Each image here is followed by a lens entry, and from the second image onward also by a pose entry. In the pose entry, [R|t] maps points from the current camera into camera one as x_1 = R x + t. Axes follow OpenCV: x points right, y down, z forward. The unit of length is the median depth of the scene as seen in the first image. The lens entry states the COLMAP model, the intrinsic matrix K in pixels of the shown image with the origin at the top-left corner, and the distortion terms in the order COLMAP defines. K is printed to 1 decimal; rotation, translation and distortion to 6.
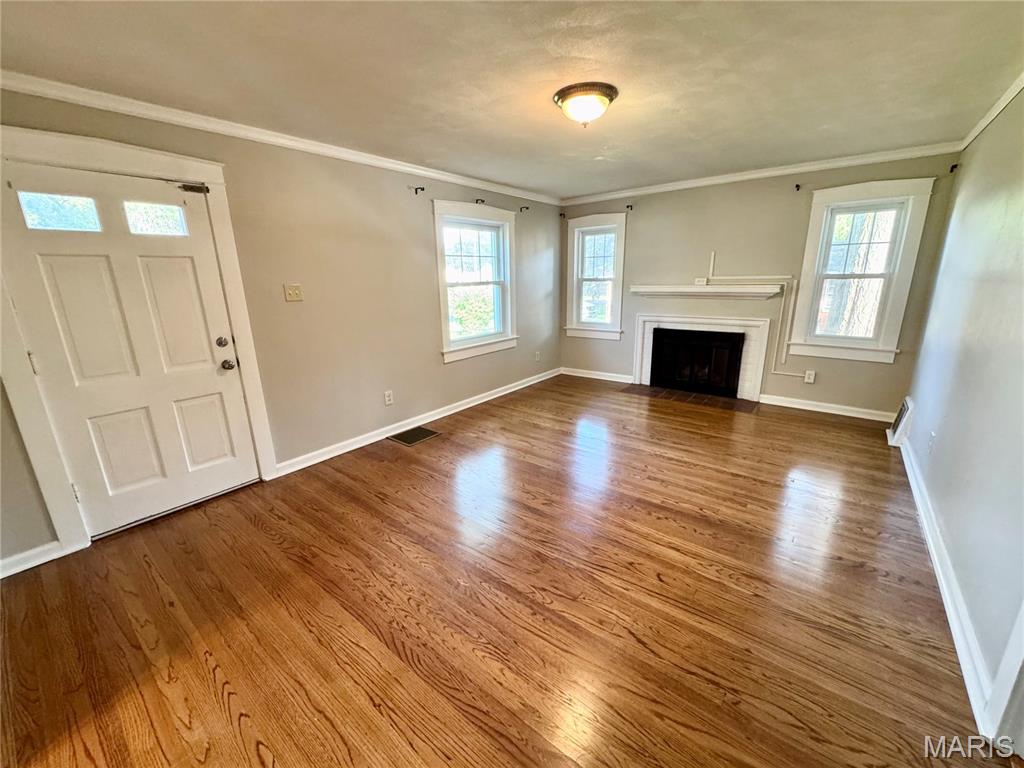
lens RADIAL K [[408.8, 0, 510.4], [0, 408.8, 381.8], [0, 0, 1]] dist [-0.002220, -0.000139]
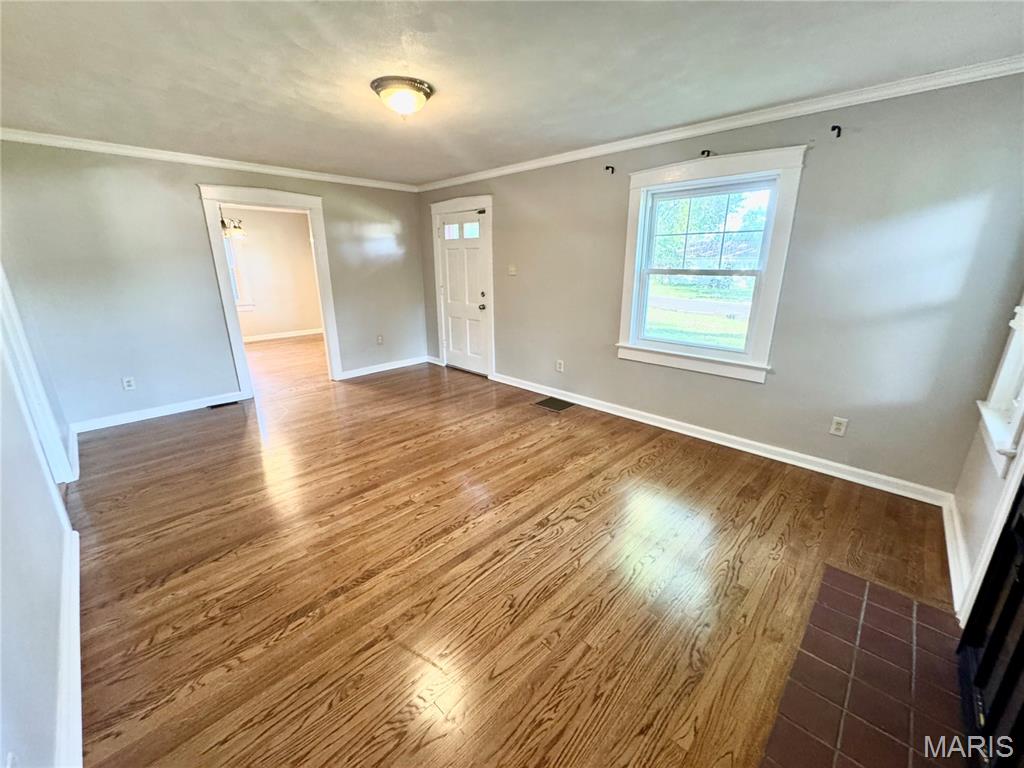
lens RADIAL K [[408.8, 0, 510.3], [0, 408.8, 380.6], [0, 0, 1]] dist [-0.002220, -0.000139]
pose [[-0.098996, 0.297541, -0.949562, 0.890782], [-0.249291, 0.916404, 0.313141, -0.269067], [0.963355, 0.267718, -0.016546, 0.963548]]
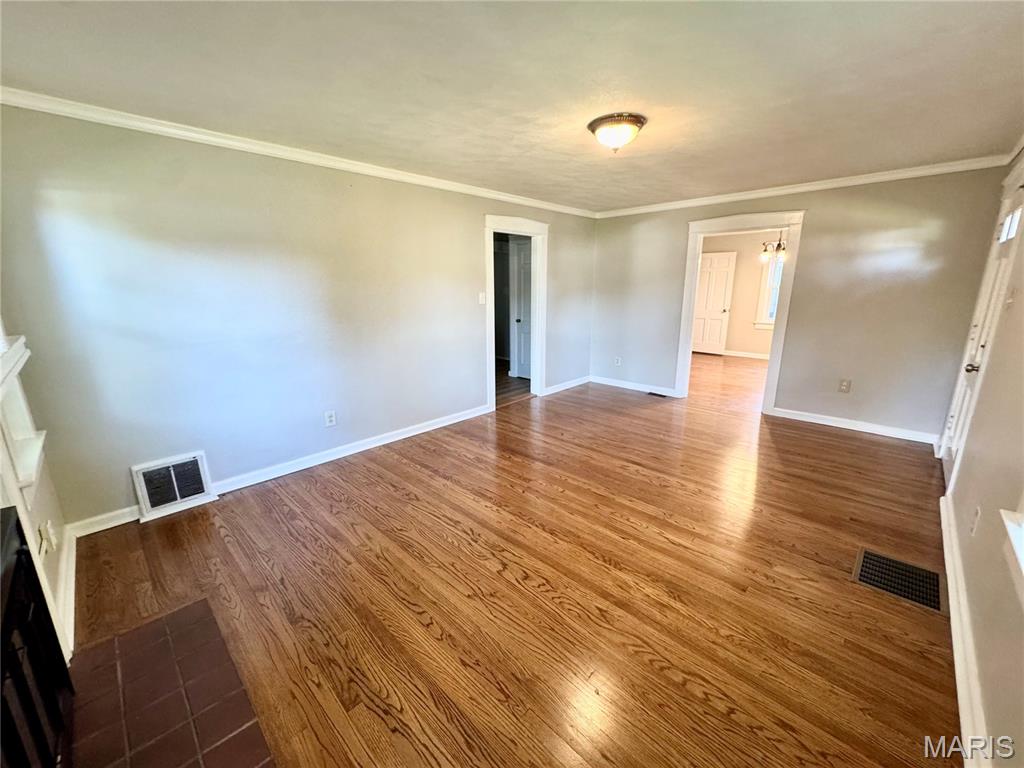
lens RADIAL K [[408.8, 0, 513.1], [0, 408.8, 378.6], [0, 0, 1]] dist [-0.002220, -0.000139]
pose [[-0.995657, 0.006508, 0.092866, 0.237461], [0.049066, 0.884431, 0.464085, -0.405032], [-0.079114, 0.466626, -0.880909, 1.512502]]
